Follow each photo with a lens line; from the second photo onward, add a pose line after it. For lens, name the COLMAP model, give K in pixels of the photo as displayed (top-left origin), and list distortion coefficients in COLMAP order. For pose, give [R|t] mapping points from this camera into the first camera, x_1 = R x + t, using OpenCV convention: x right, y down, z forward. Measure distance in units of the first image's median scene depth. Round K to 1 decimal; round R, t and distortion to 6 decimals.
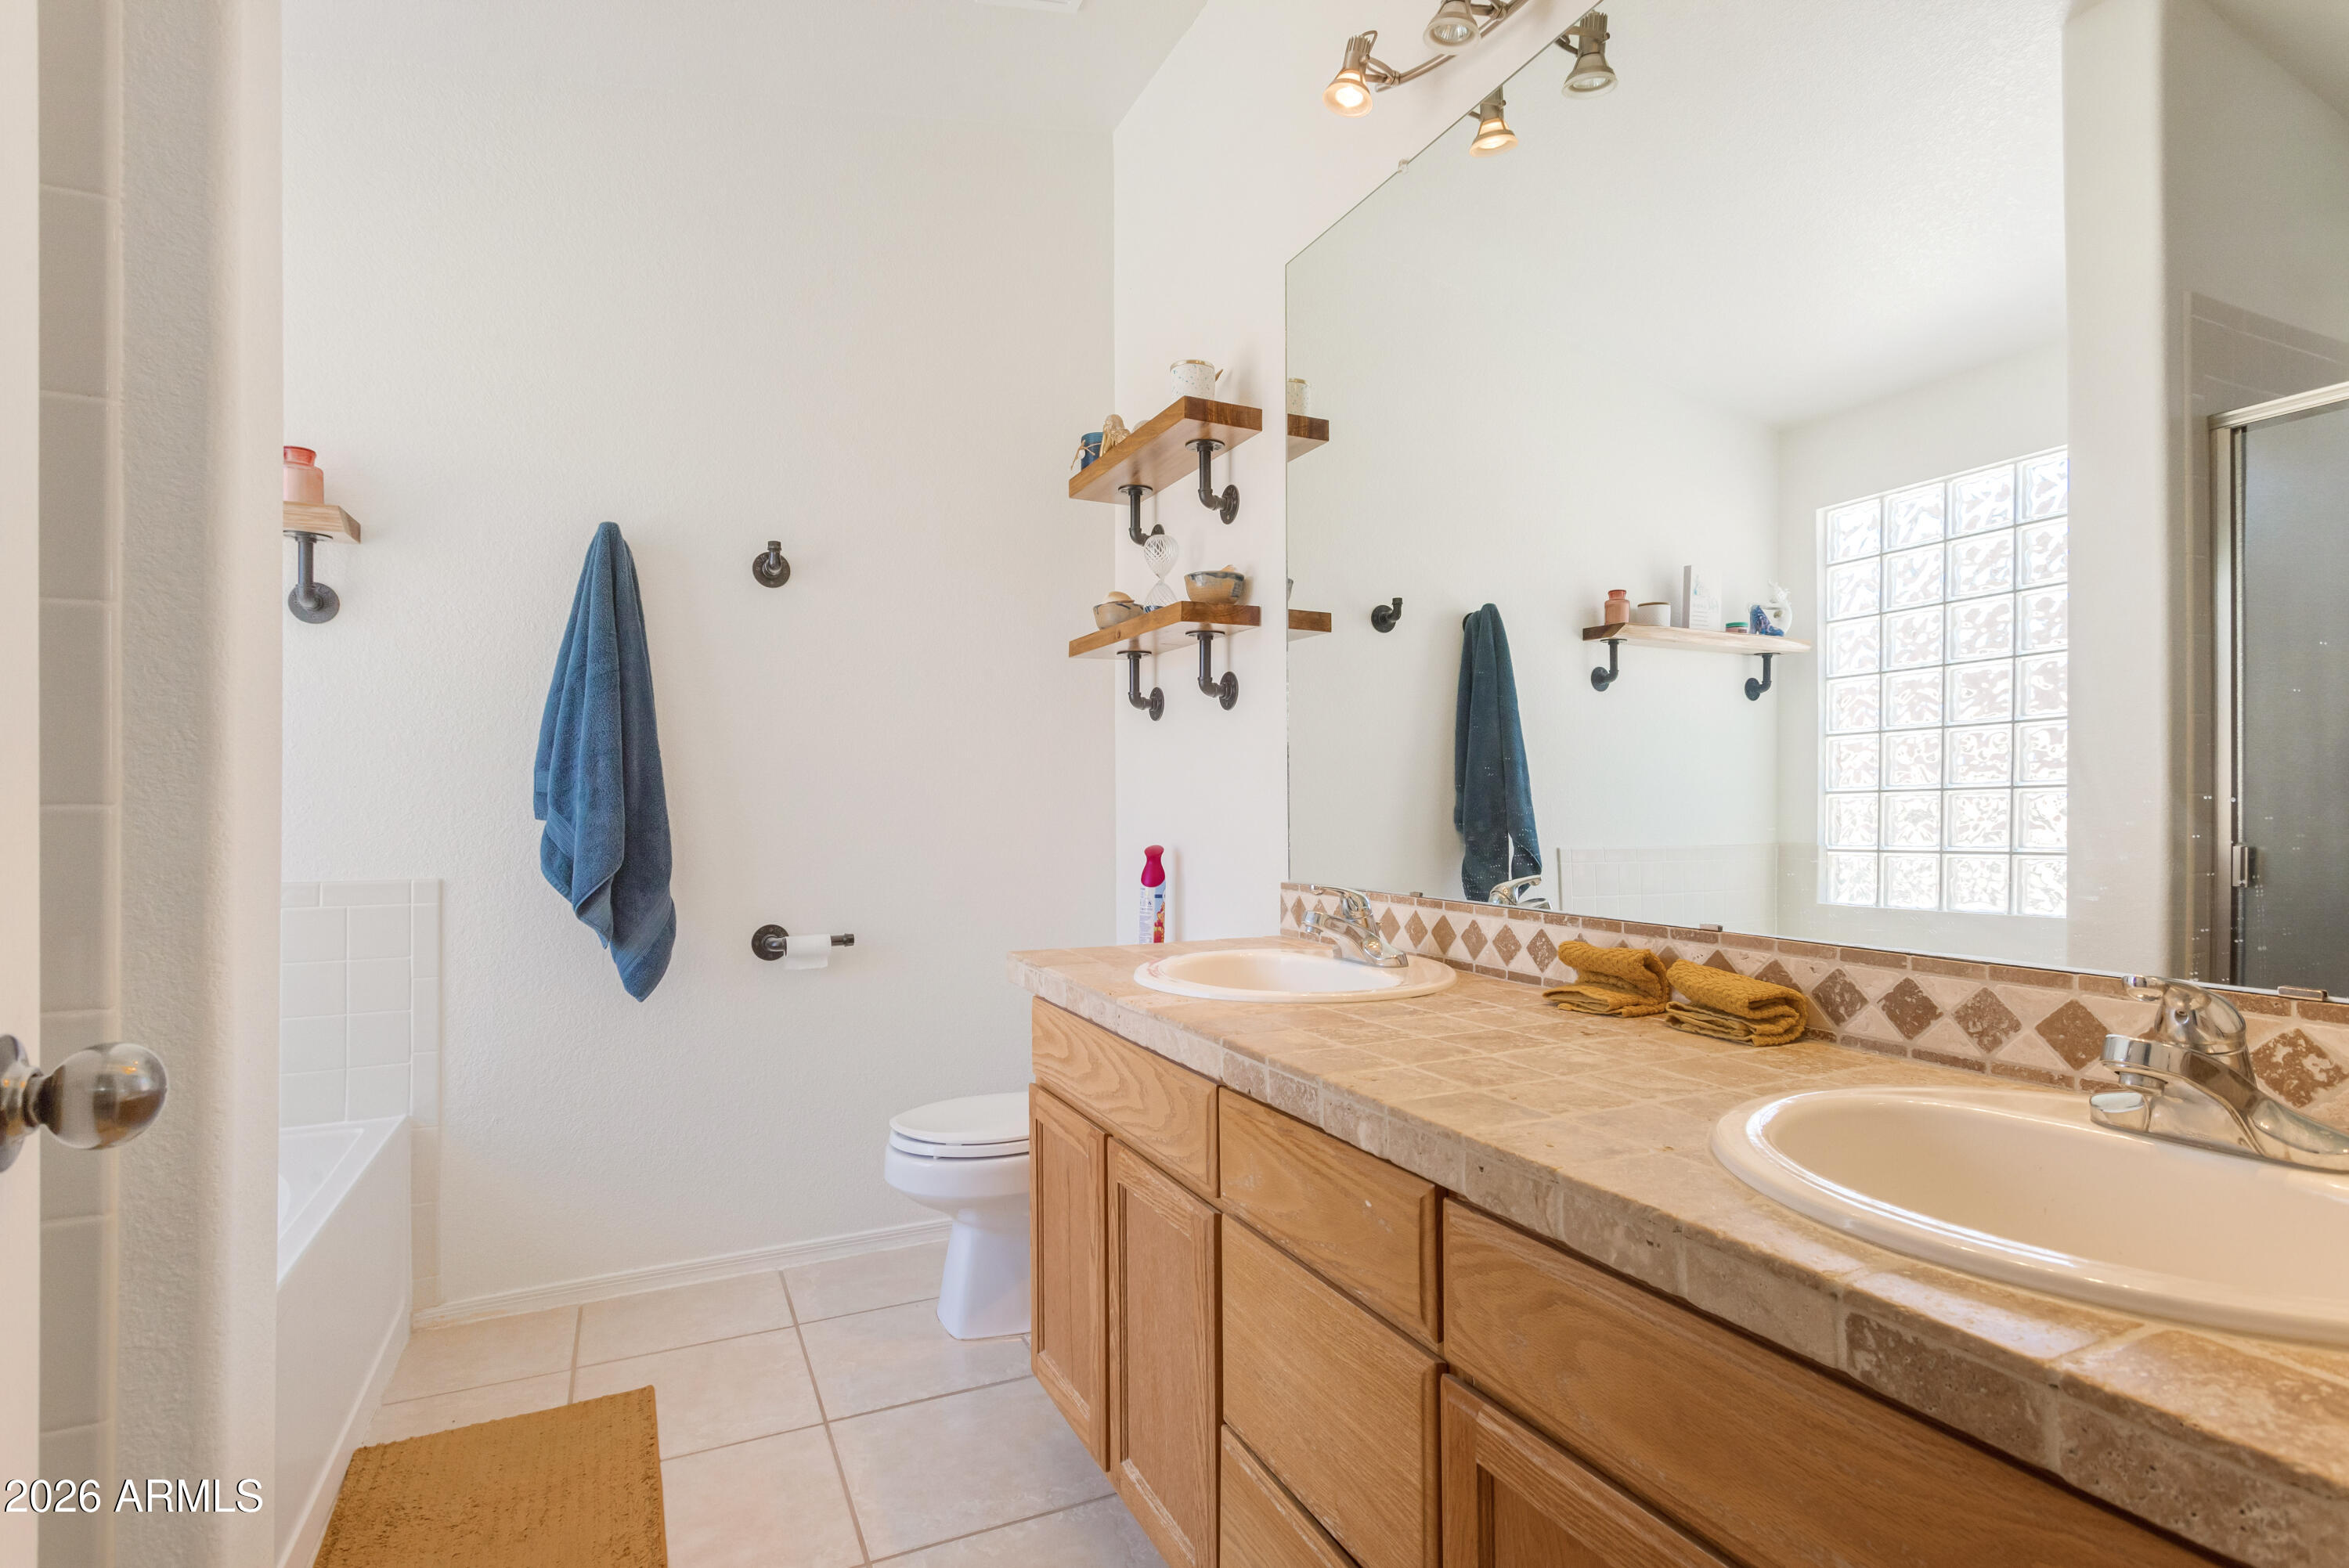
lens RADIAL K [[1170.7, 0, 1163.9], [0, 1170.7, 777.9], [0, 0, 1]] dist [0.006542, 0.001117]
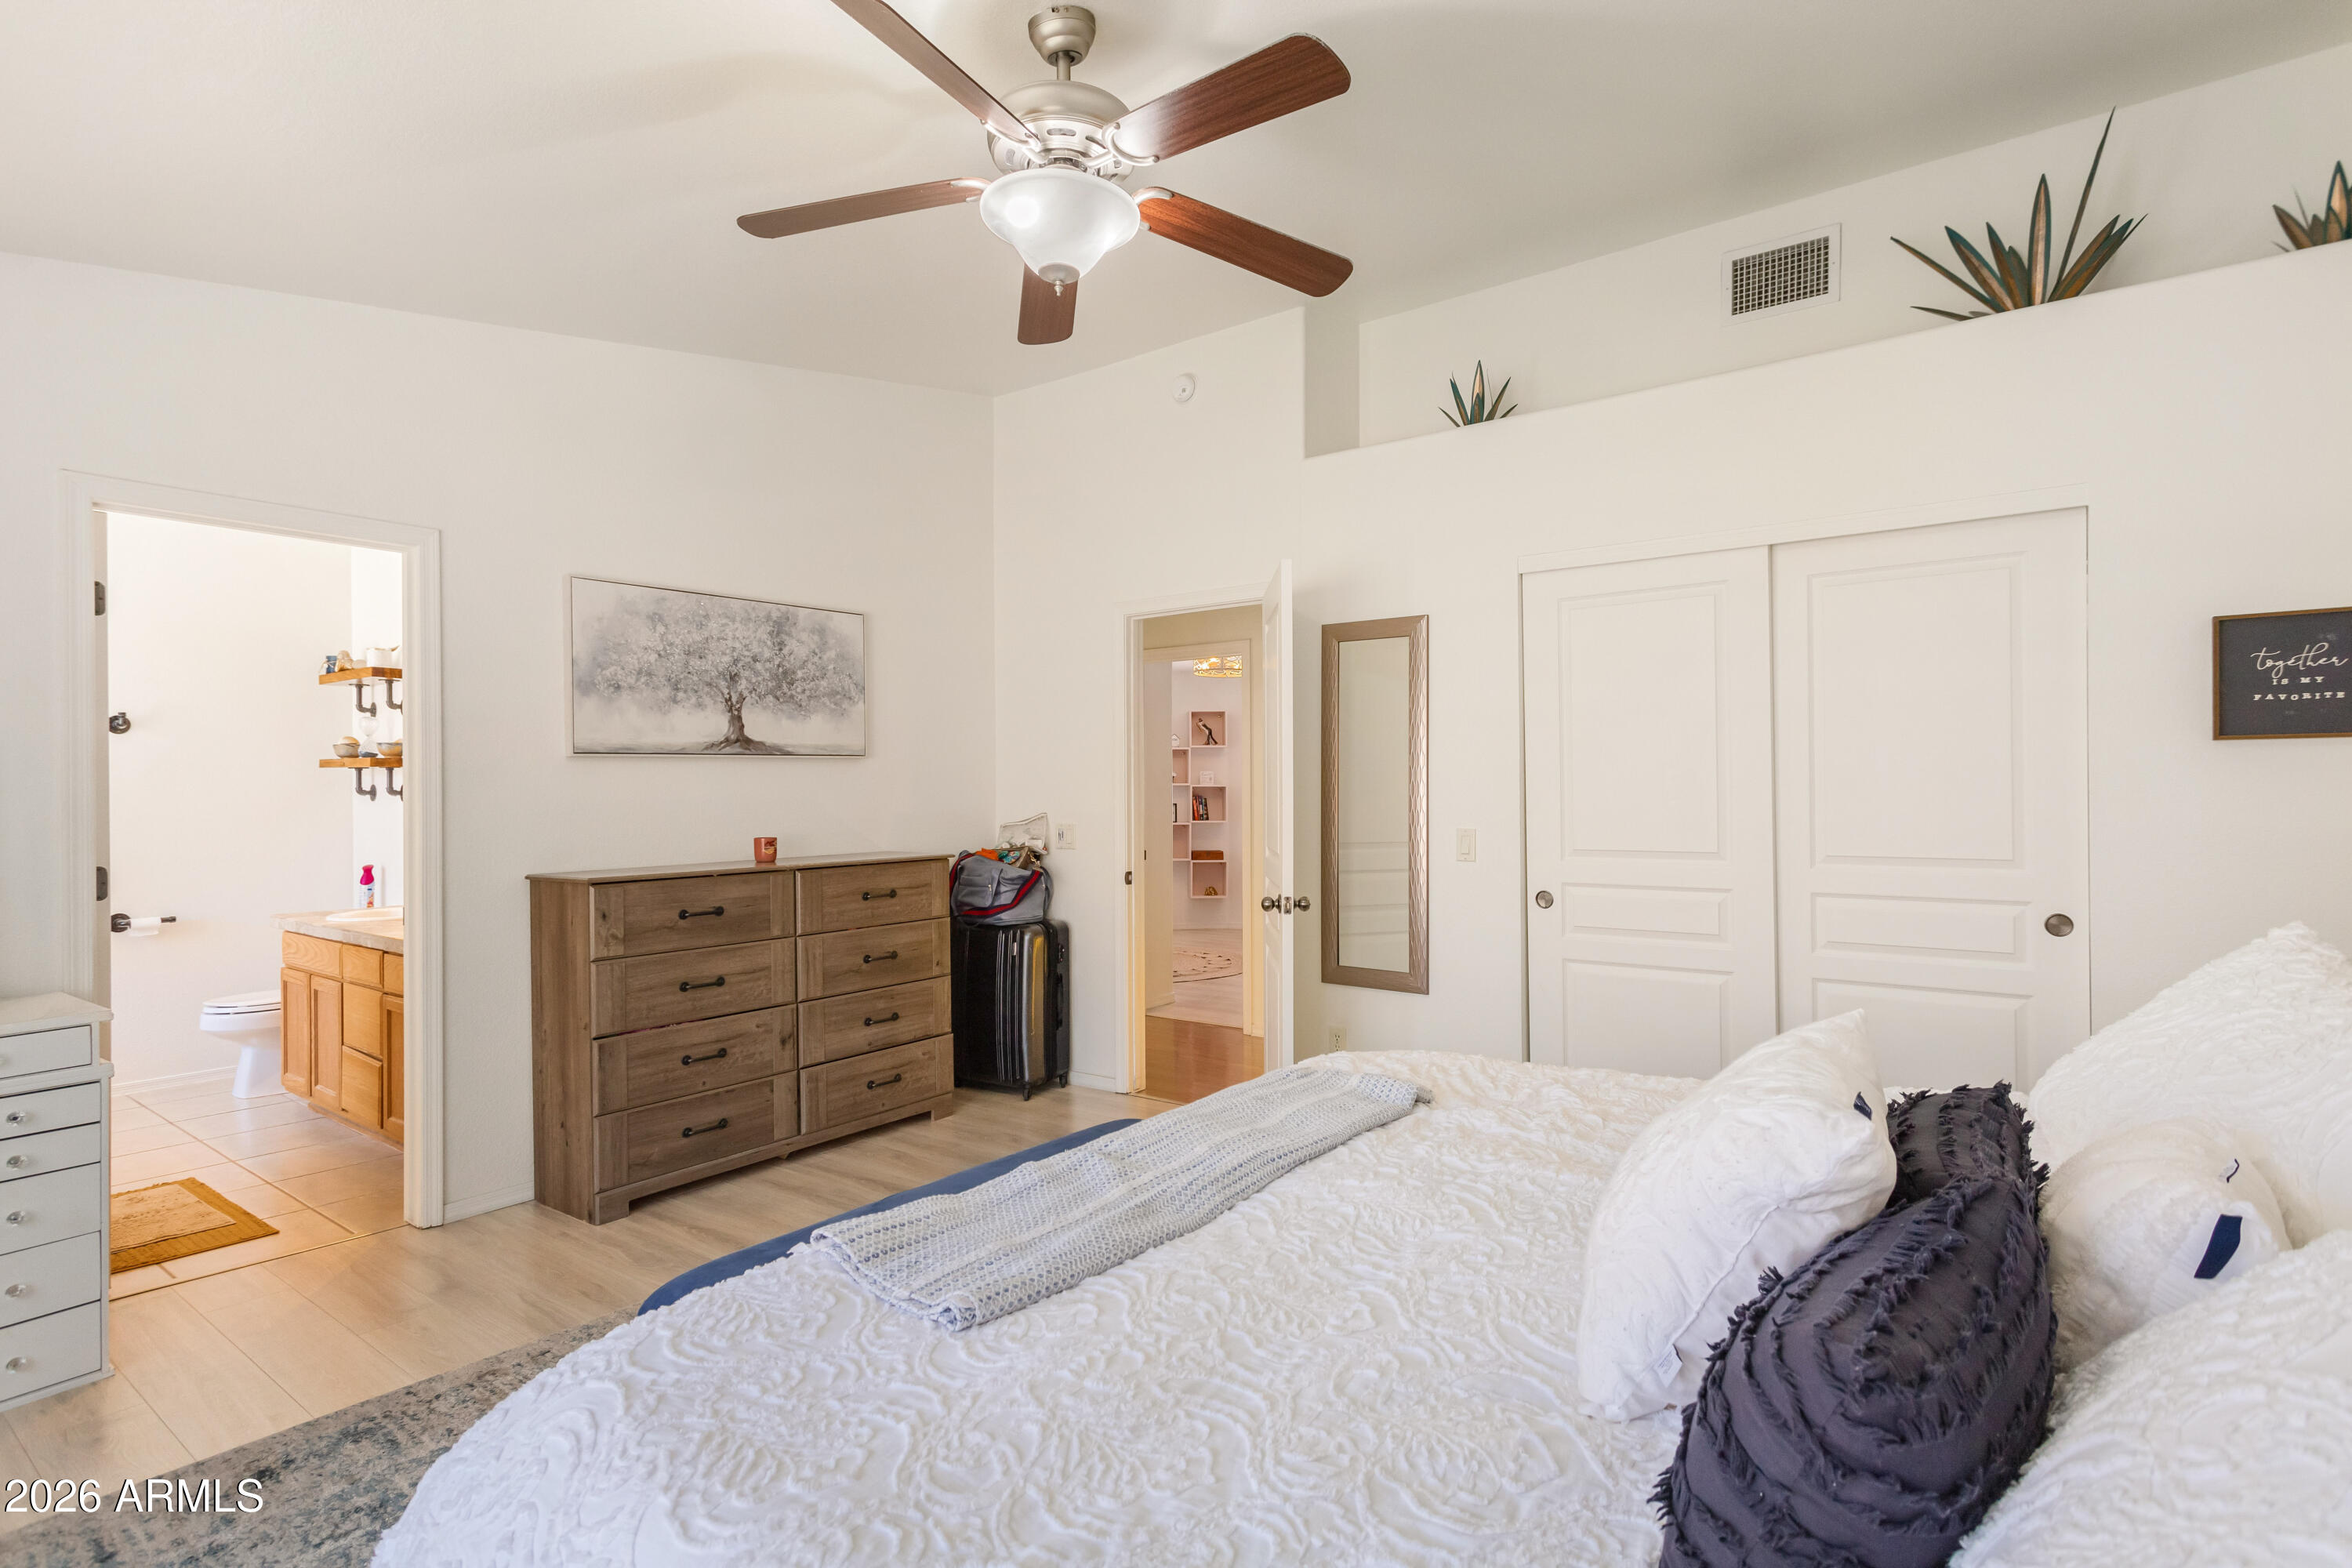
lens RADIAL K [[1172.3, 0, 1165.4], [0, 1172.3, 777.9], [0, 0, 1]] dist [0.006542, 0.001117]
pose [[0.885678, 0.005815, 0.464263, 0.344441], [-0.010045, 0.999928, 0.006640, -0.154107], [-0.464191, -0.010544, 0.885672, -1.853027]]
